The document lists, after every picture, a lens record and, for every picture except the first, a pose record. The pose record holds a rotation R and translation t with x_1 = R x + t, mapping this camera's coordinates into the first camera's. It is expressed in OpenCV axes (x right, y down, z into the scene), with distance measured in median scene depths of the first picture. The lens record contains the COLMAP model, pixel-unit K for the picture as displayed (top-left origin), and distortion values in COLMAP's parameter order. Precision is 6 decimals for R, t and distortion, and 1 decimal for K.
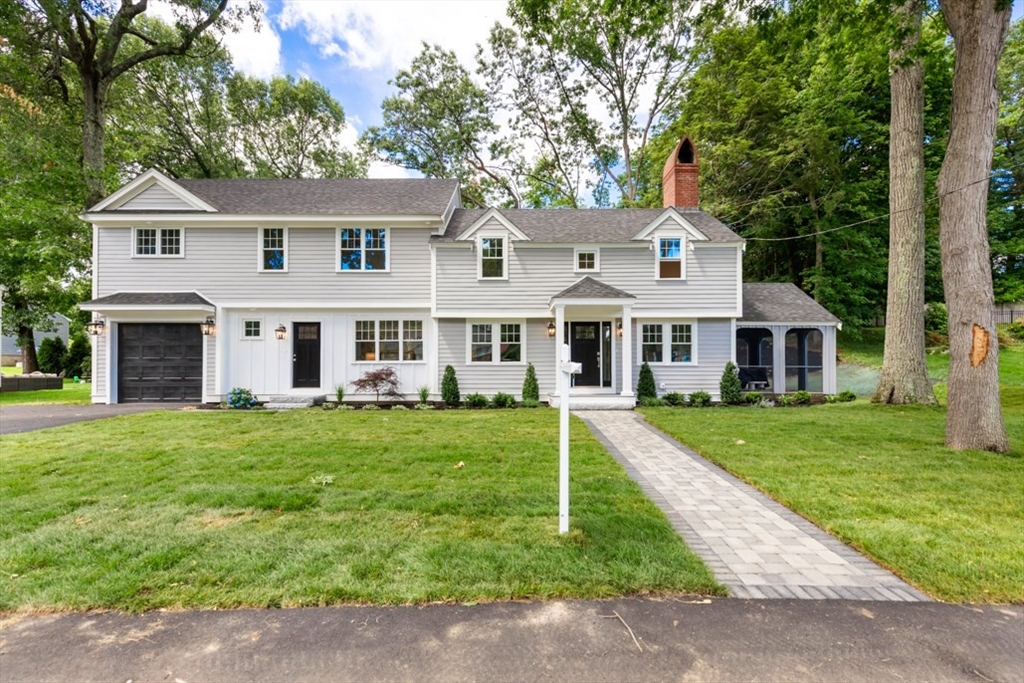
lens RADIAL K [[467.6, 0, 508.9], [0, 467.6, 371.9], [0, 0, 1]] dist [0.002928, 0.000732]
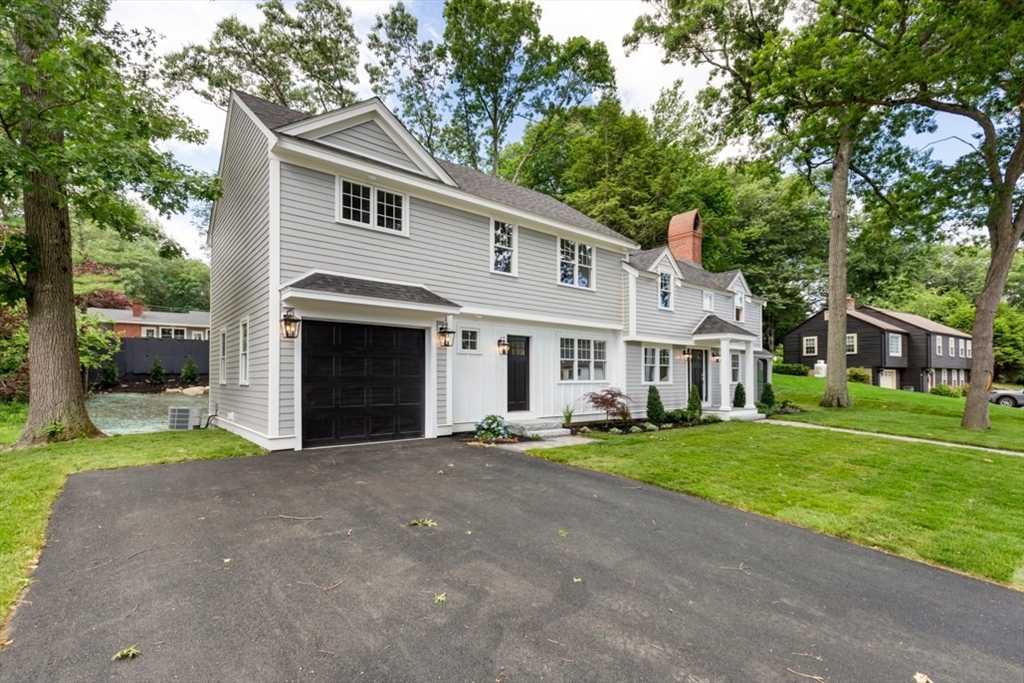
lens RADIAL K [[467.6, 0, 508.9], [0, 467.6, 371.9], [0, 0, 1]] dist [0.002928, 0.000732]
pose [[0.776481, 0.011616, 0.630033, -1.020932], [-0.009193, 0.999932, -0.007105, -0.033698], [-0.630073, -0.000275, 0.776535, 0.344917]]
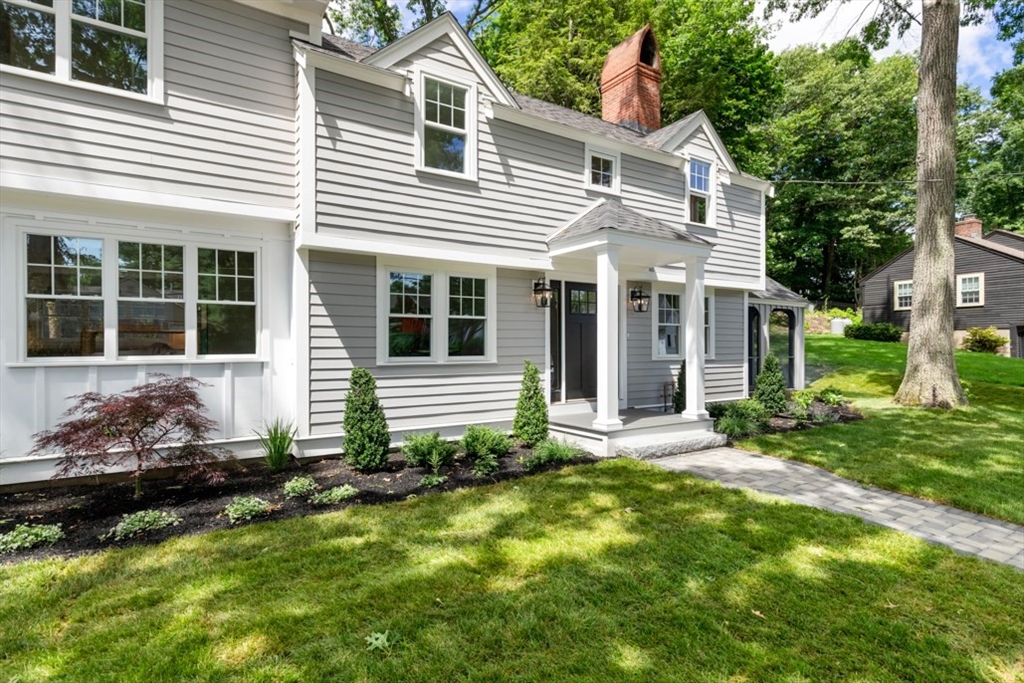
lens RADIAL K [[516.1, 0, 514.0], [0, 516.1, 353.9], [0, 0, 1]] dist [-0.004131, -0.000569]
pose [[0.839051, -0.009995, 0.543960, -0.244707], [-0.000793, 0.999808, 0.019593, -0.034649], [-0.544052, -0.016870, 0.838882, 0.529505]]
